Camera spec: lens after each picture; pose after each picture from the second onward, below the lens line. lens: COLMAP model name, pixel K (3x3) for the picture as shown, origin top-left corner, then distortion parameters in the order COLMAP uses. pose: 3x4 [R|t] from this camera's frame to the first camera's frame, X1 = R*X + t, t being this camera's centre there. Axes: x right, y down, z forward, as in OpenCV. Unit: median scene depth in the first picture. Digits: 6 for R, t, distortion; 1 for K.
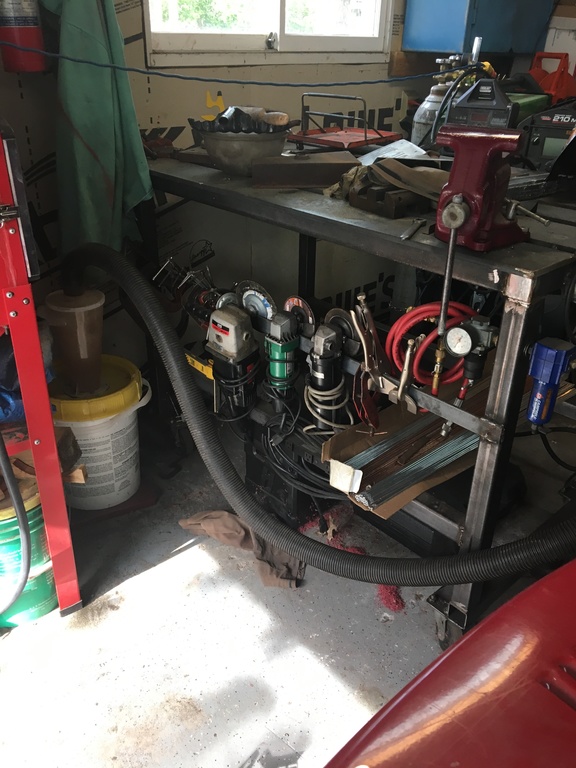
lens RADIAL K [[650.9, 0, 287.3], [0, 650.9, 384.2], [0, 0, 1]] dist [-0.000145, -0.001412]
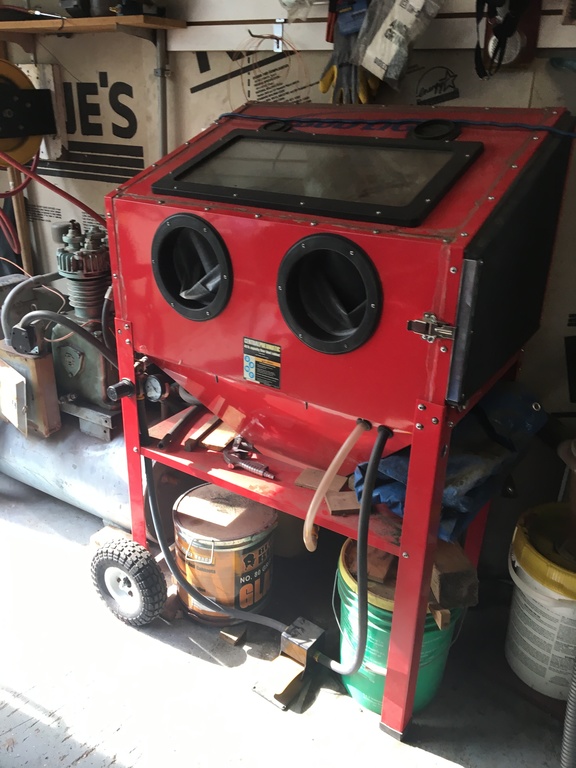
lens RADIAL K [[650.9, 0, 288.2], [0, 650.9, 385.0], [0, 0, 1]] dist [-0.000145, -0.001412]
pose [[0.303412, 0.371187, -0.877588, 0.221192], [-0.455211, 0.865574, 0.208723, -0.180660], [0.837093, 0.336159, 0.431594, 0.273932]]
